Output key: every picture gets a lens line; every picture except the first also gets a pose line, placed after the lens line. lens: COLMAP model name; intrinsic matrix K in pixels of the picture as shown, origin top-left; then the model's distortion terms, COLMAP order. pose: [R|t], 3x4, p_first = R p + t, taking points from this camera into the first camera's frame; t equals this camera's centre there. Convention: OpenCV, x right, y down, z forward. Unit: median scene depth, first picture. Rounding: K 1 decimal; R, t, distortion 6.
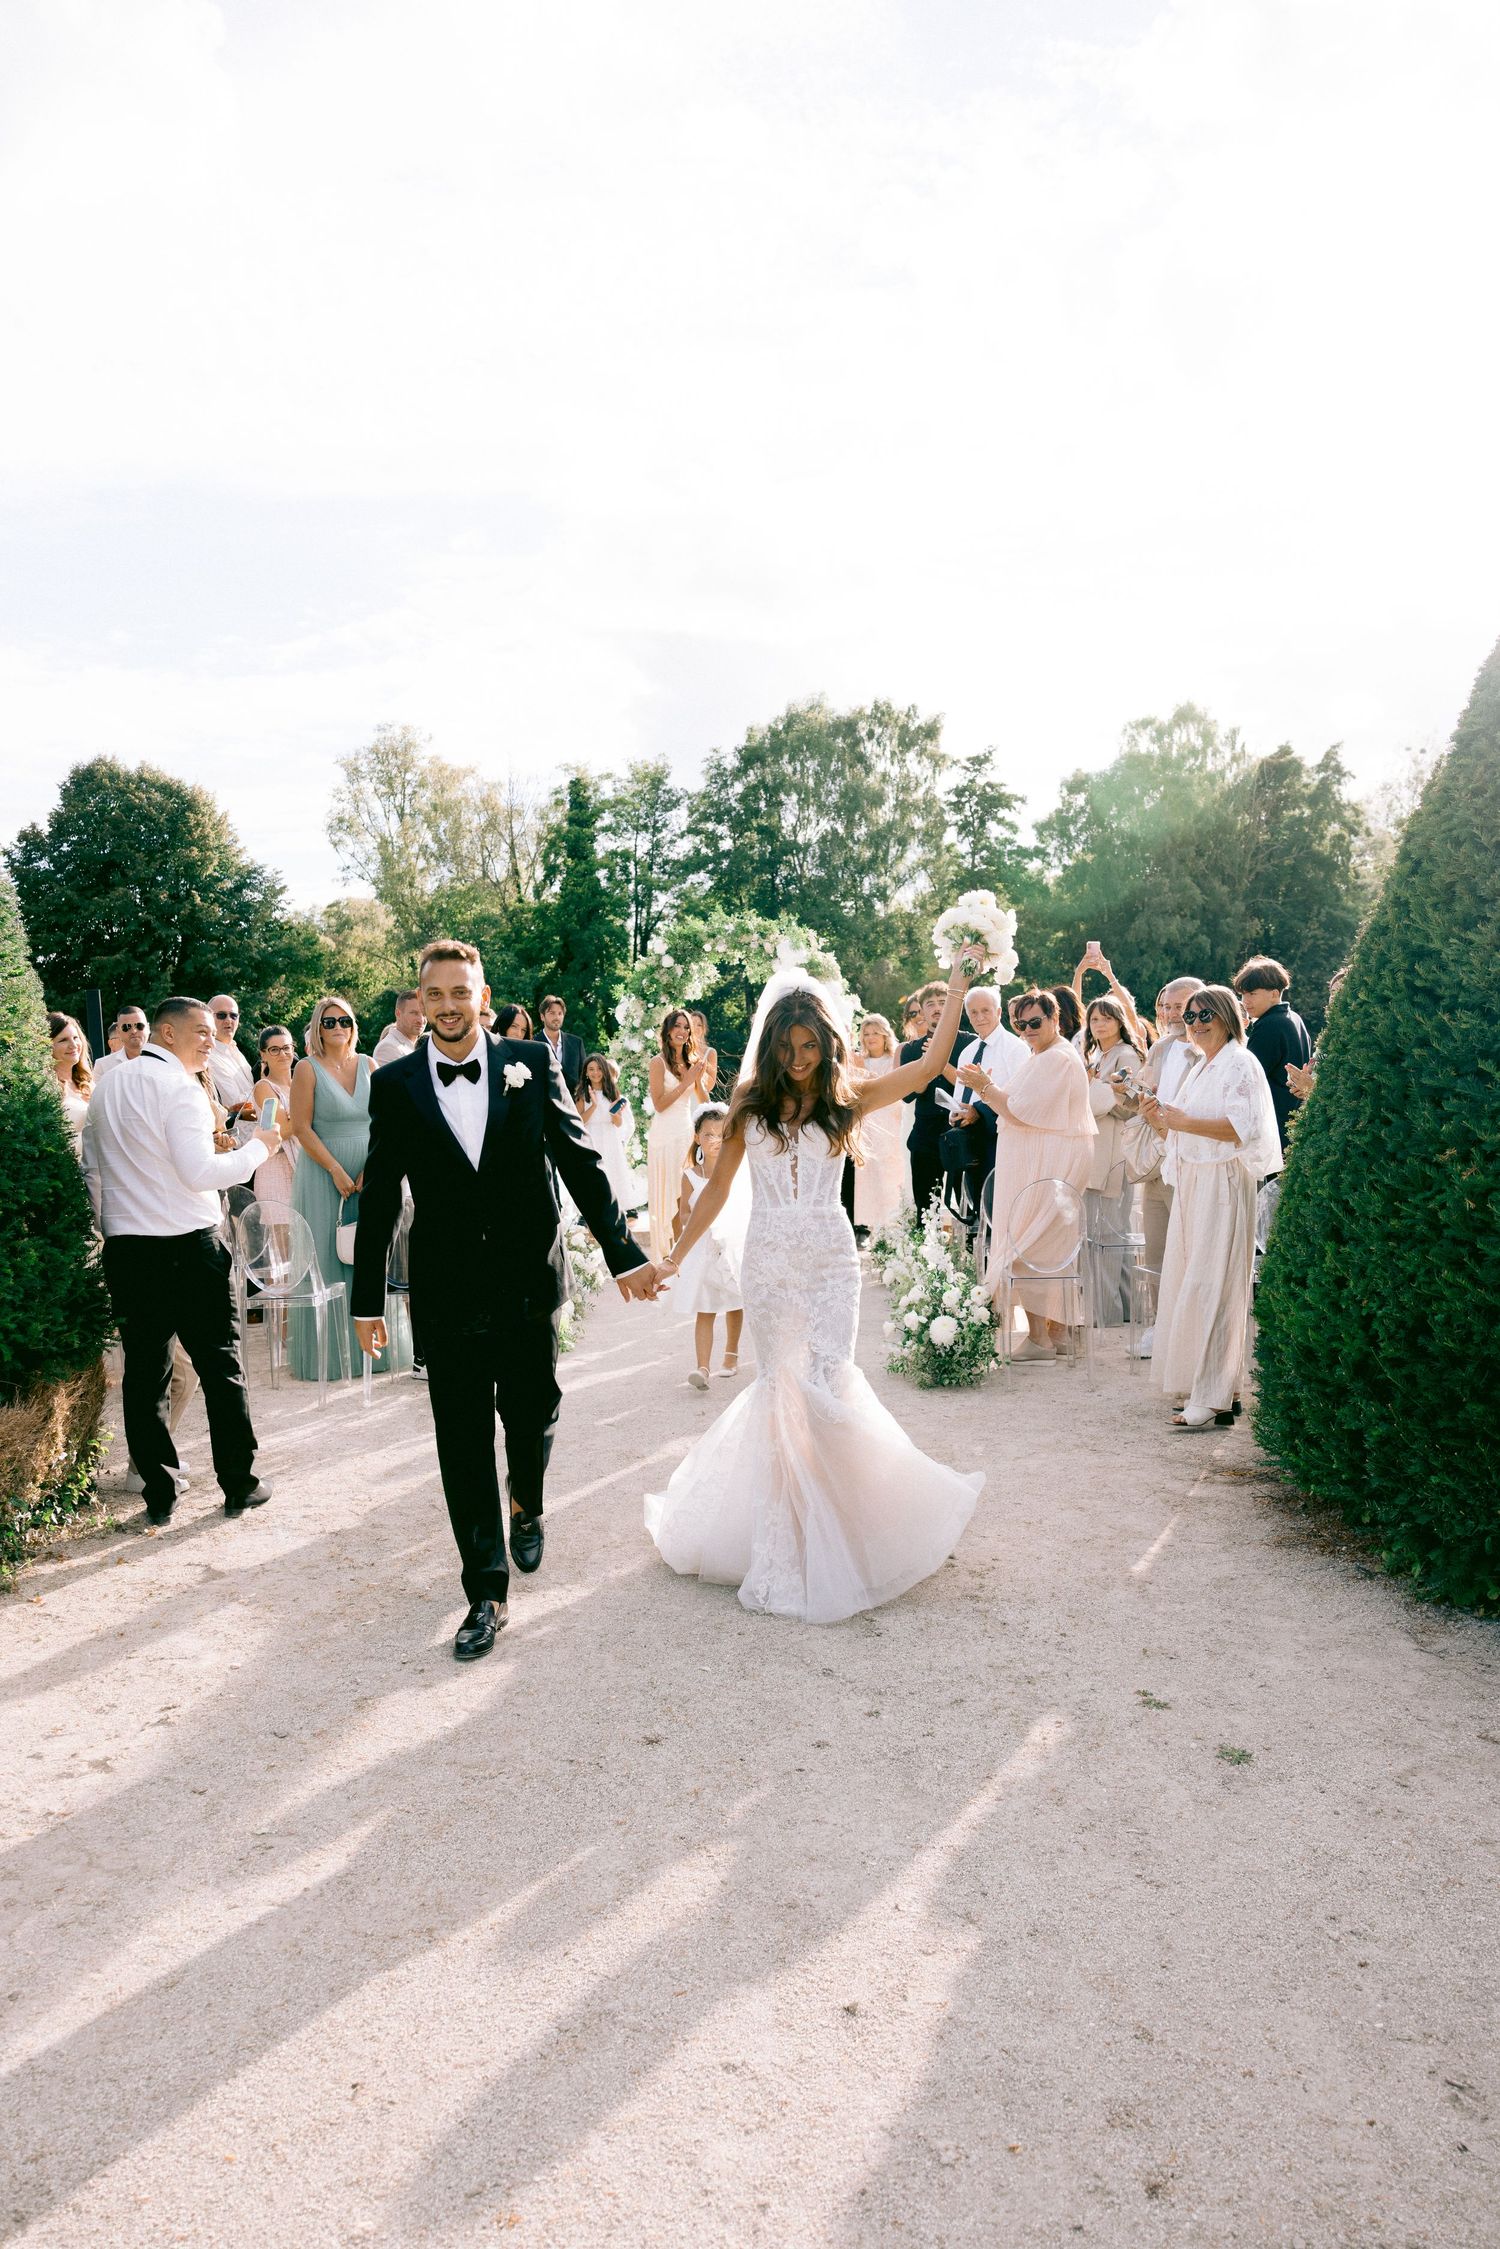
lens RADIAL K [[1683.8, 0, 750.0], [0, 1683.8, 1124.5], [0, 0, 1]] dist [-0.000190, -0.000033]
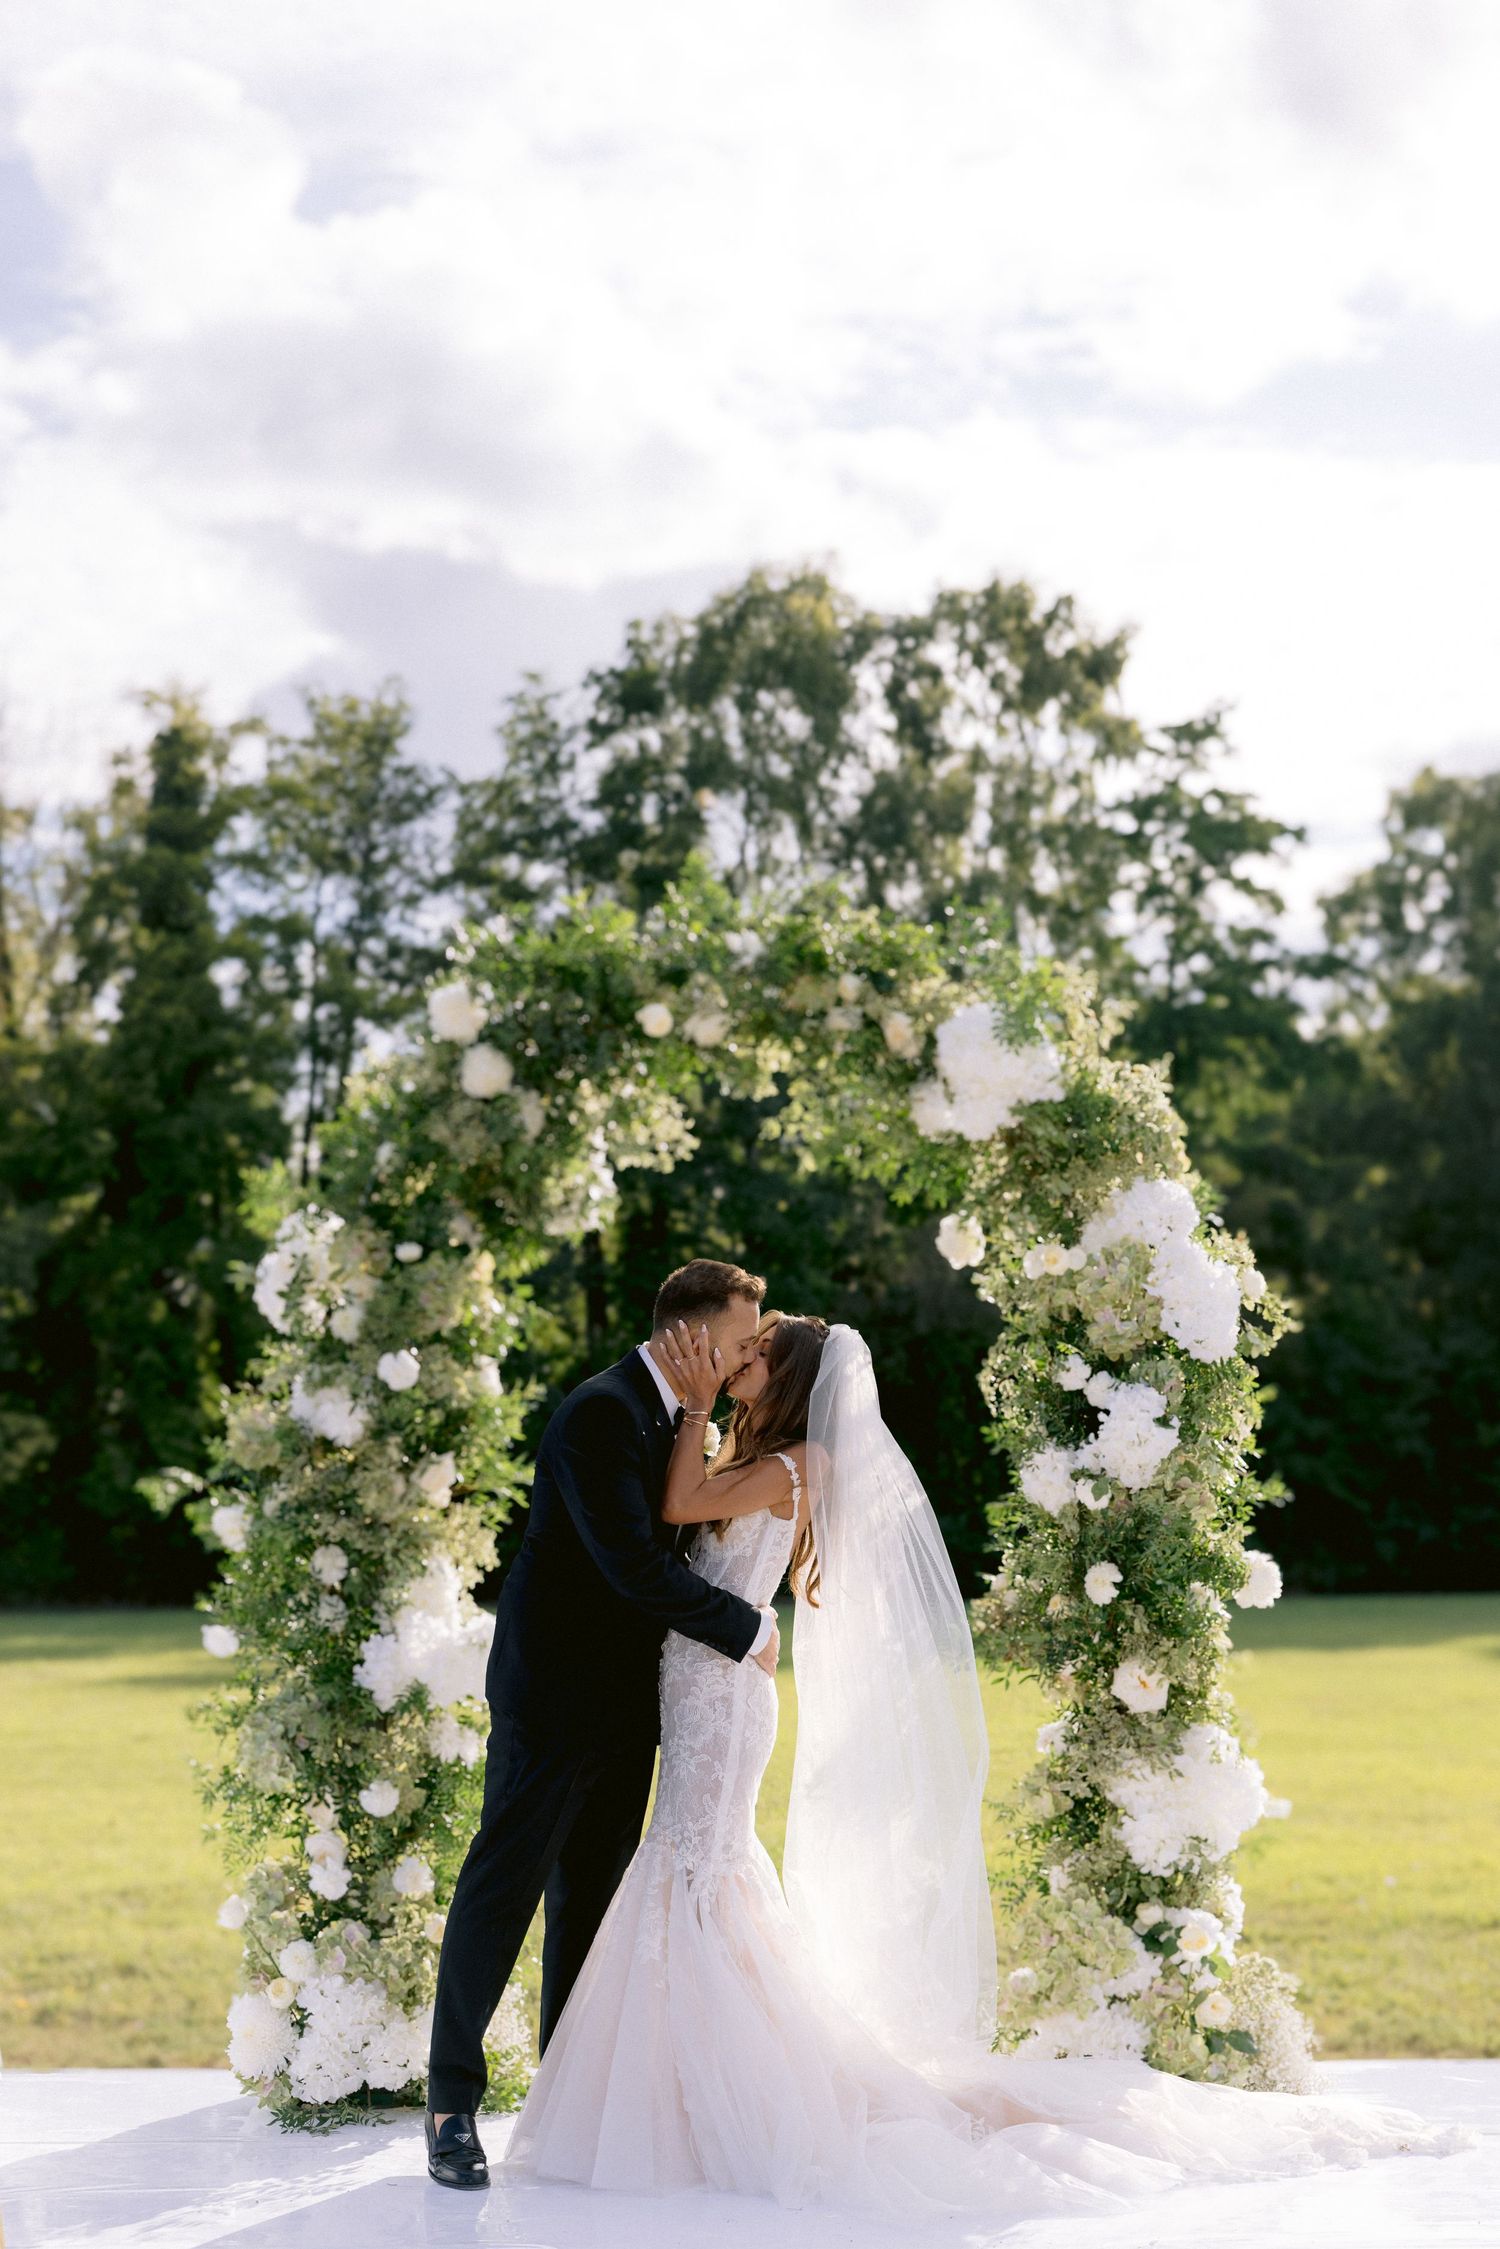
lens RADIAL K [[3918.9, 0, 821.8], [0, 3918.9, 1130.6], [0, 0, 1]] dist [-0.047981, -0.039604]
pose [[0.997241, 0.035913, 0.064960, -0.008416], [-0.027596, 0.991814, -0.124670, -0.004506], [-0.068906, 0.122534, 0.990069, 0.100063]]
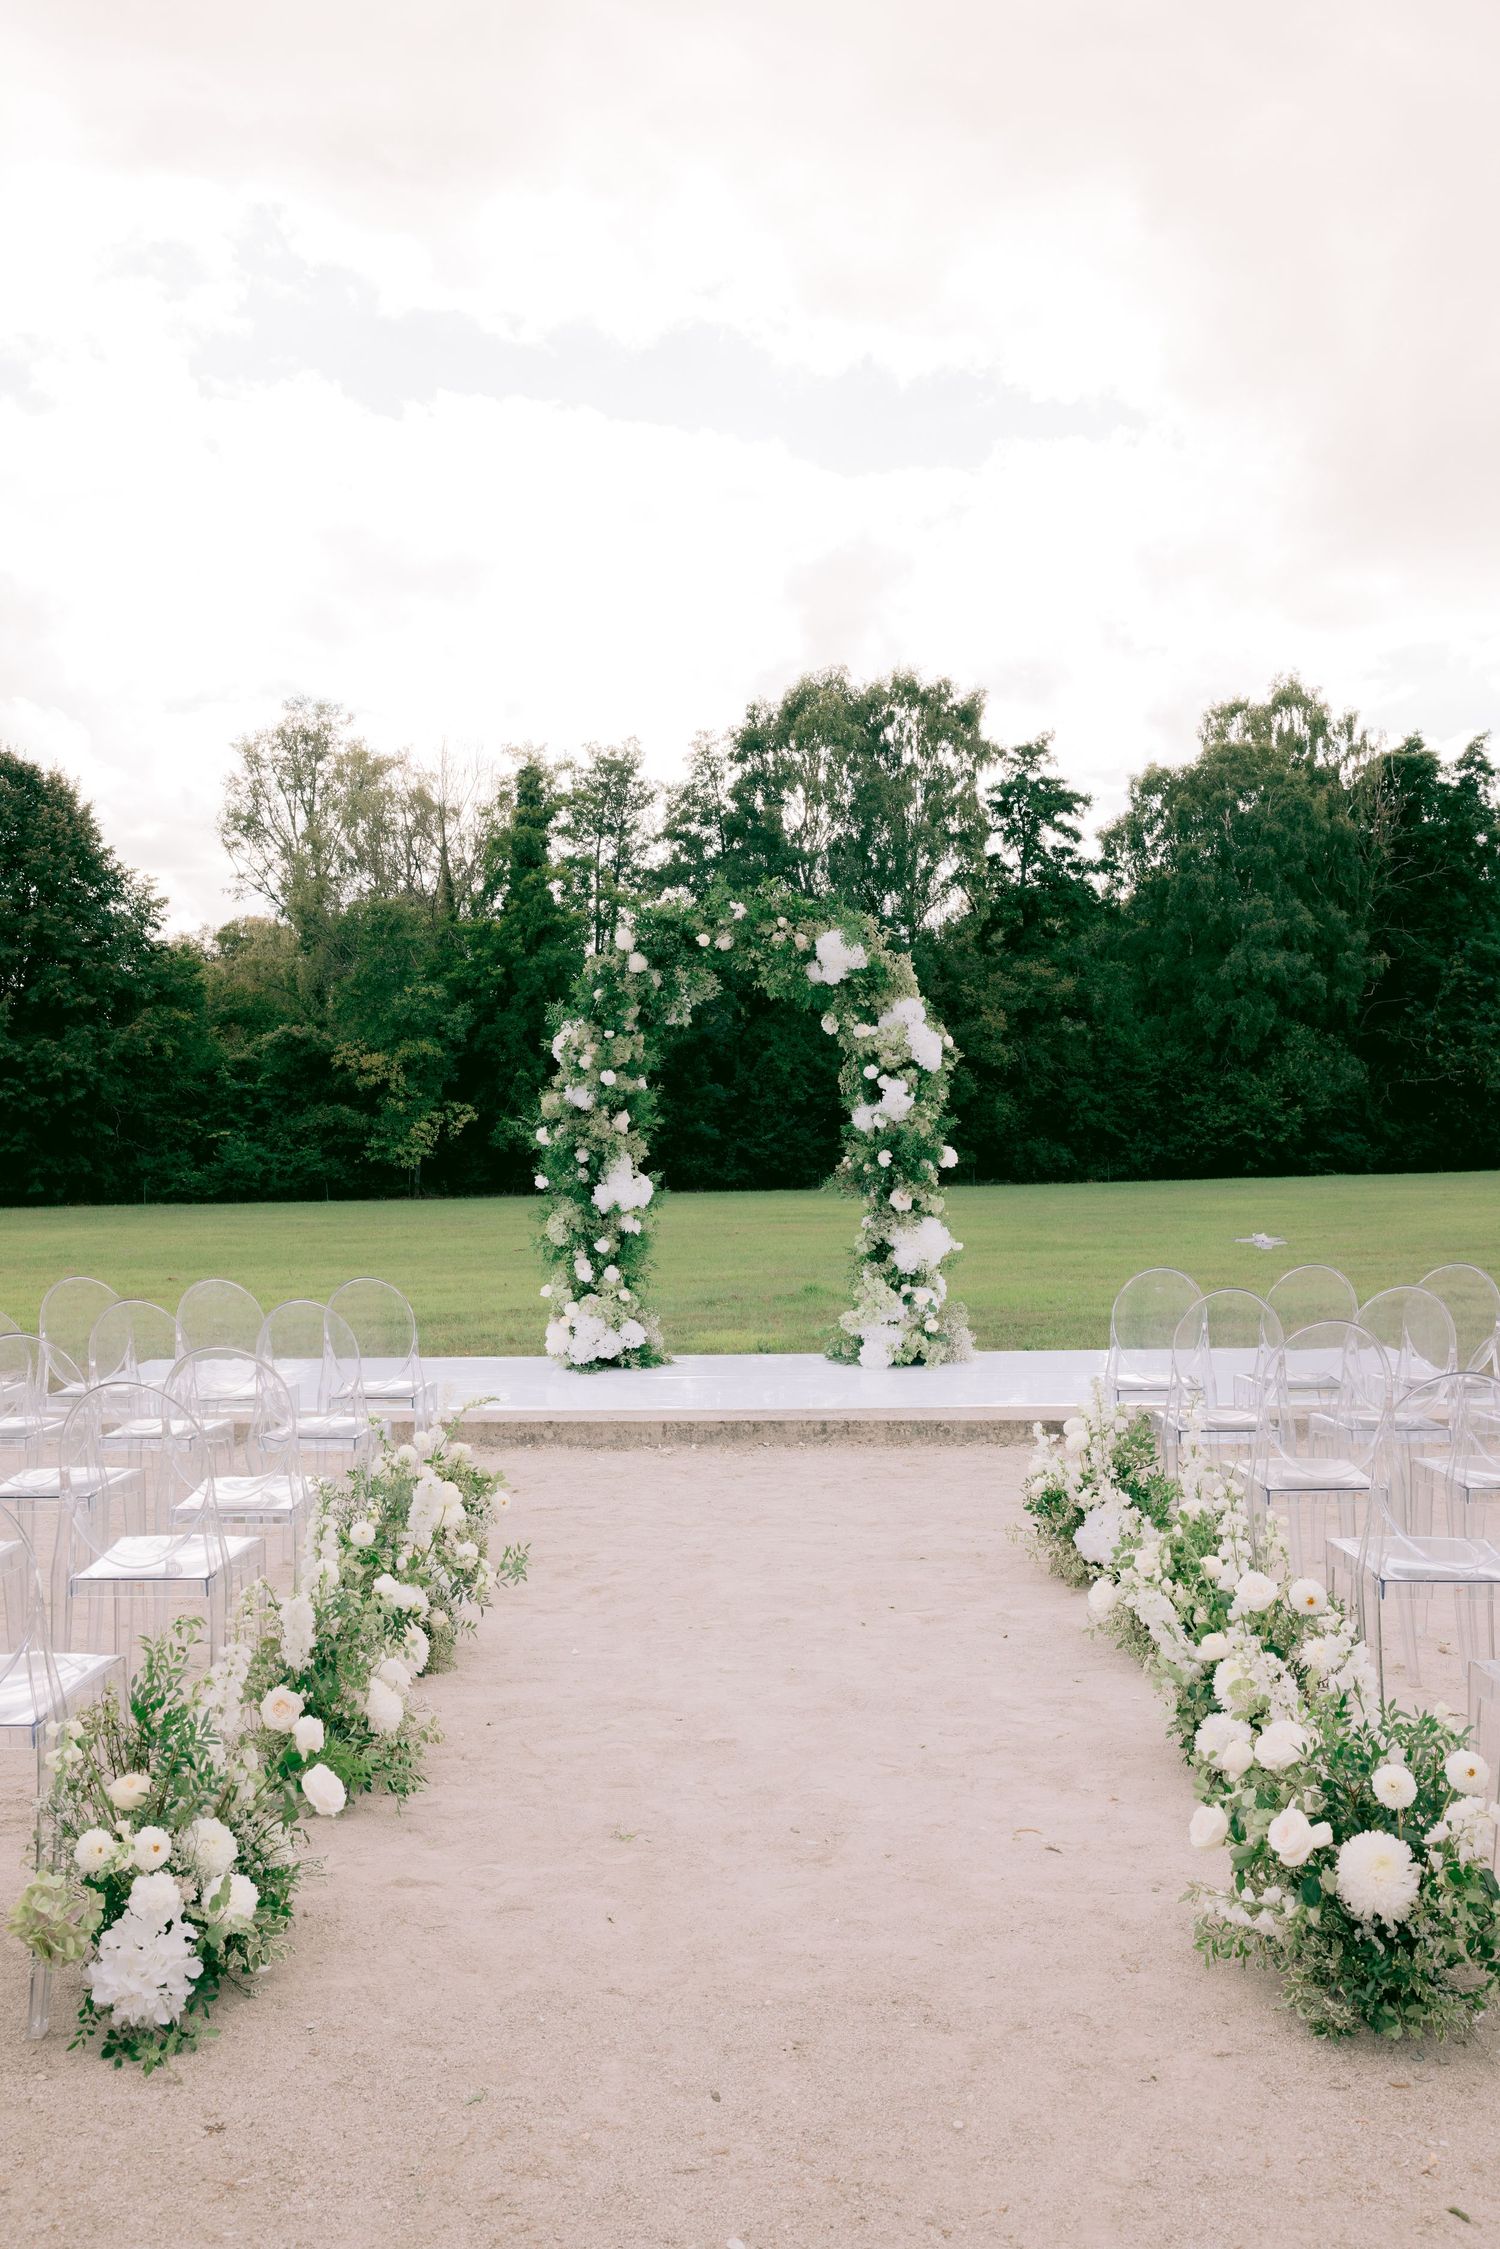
lens RADIAL K [[2009.2, 0, 664.7], [0, 2009.2, 991.2], [0, 0, 1]] dist [-0.012061, -0.003405]
pose [[0.999336, 0.011680, -0.034522, -0.003061], [-0.015184, 0.994561, -0.103040, -0.002459], [0.033131, 0.103496, 0.994078, 0.061624]]
